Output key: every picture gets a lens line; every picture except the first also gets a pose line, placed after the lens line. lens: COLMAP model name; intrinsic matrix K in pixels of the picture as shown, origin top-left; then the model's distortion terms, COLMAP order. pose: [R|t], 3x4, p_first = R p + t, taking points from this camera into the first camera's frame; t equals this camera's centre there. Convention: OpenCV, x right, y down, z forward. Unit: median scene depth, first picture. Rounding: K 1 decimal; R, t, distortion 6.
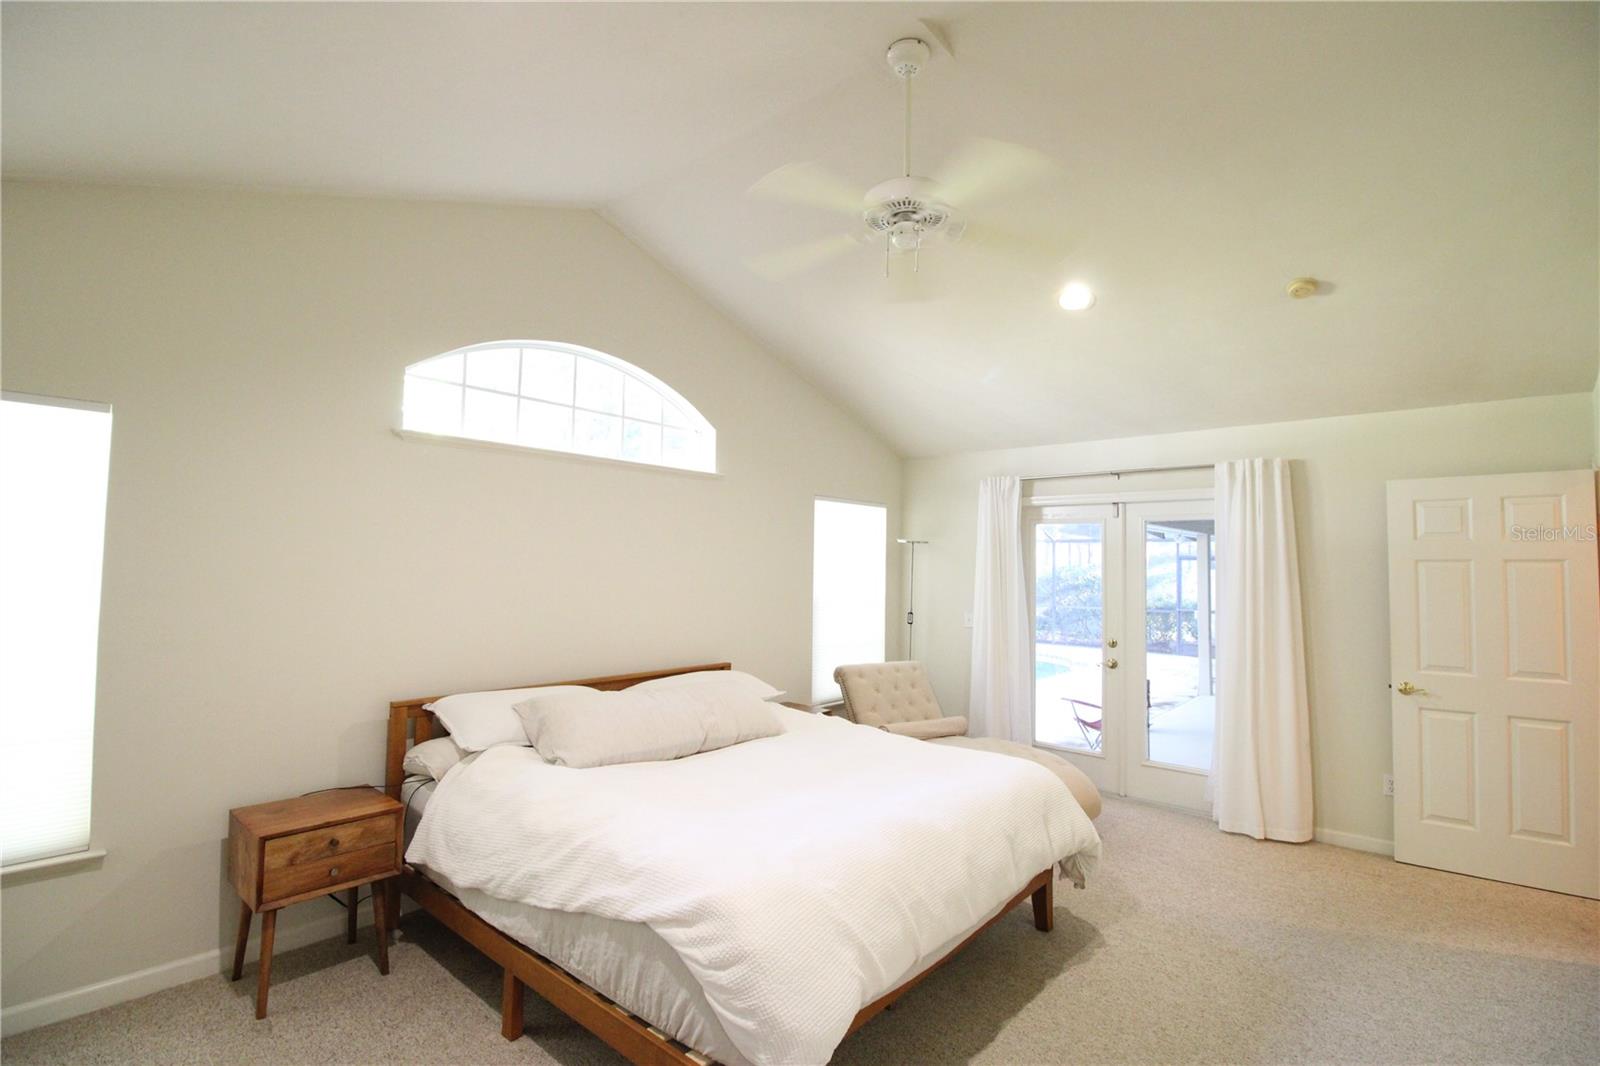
lens RADIAL K [[741.3, 0, 805.6], [0, 741.3, 530.2], [0, 0, 1]] dist [-0.006598, -0.009219]
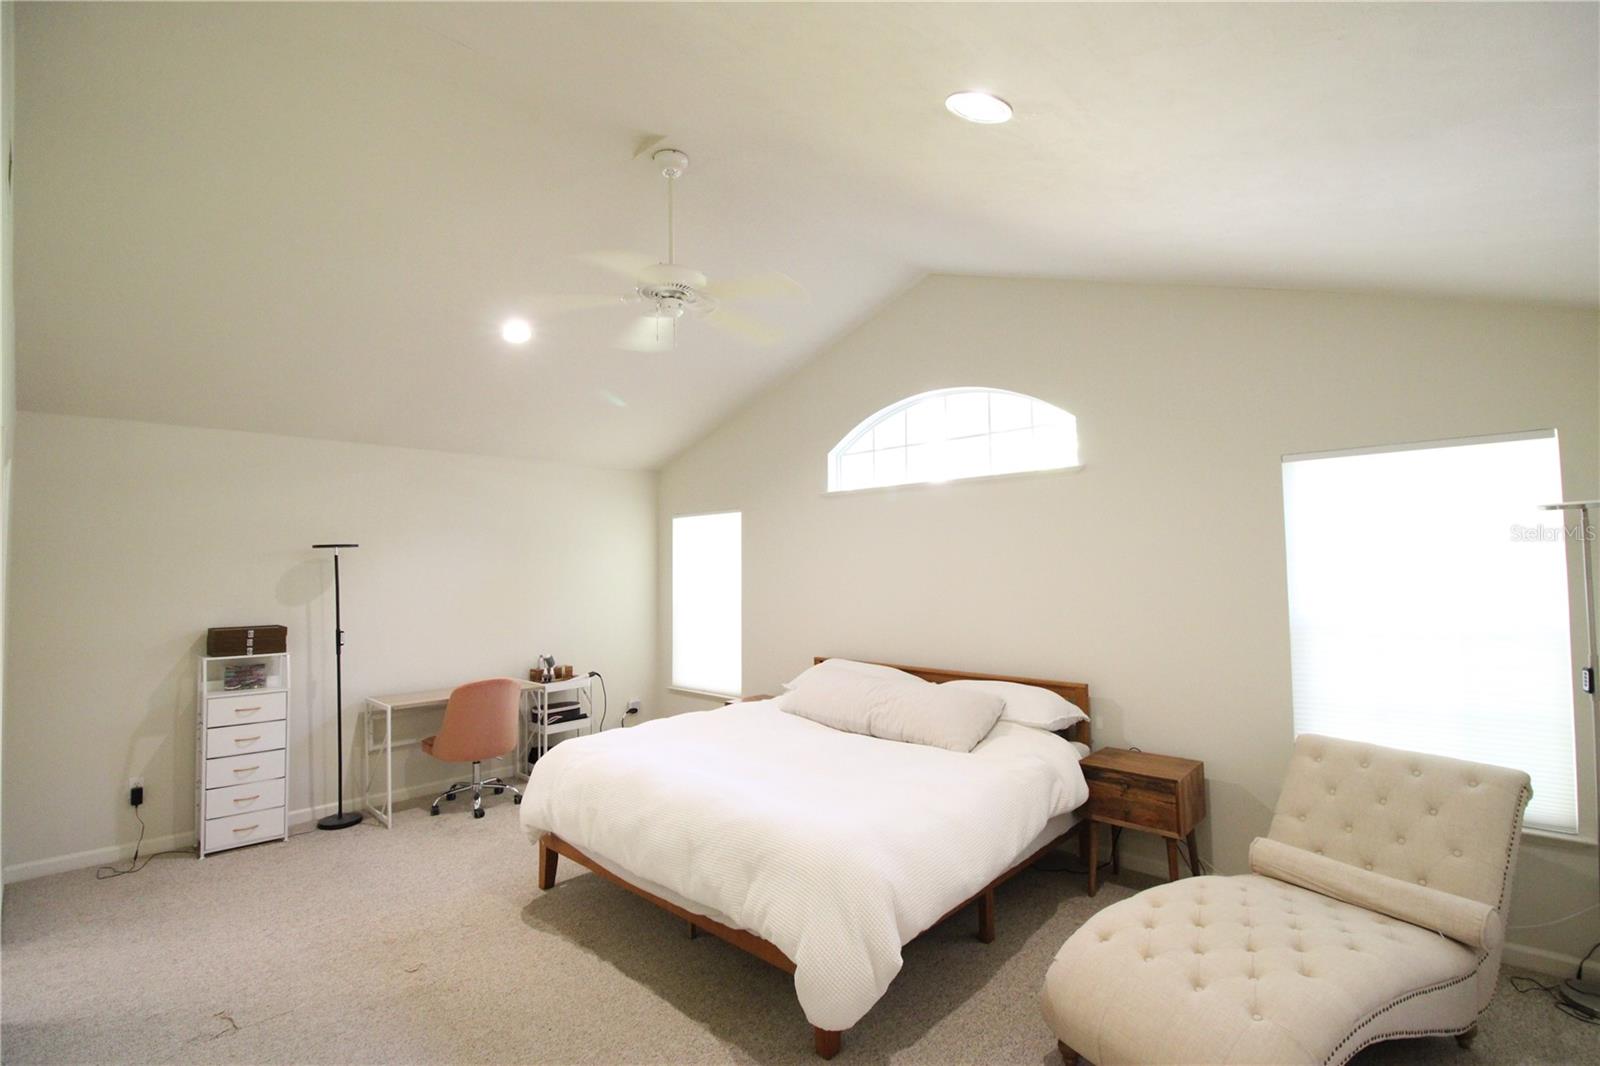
lens RADIAL K [[741.3, 0, 804.5], [0, 741.3, 537.0], [0, 0, 1]] dist [-0.006598, -0.009219]
pose [[-0.052944, -0.059803, -0.996805, 1.066904], [0.061312, 0.996127, -0.063019, 0.059518], [0.996713, -0.064452, -0.049072, 1.010771]]
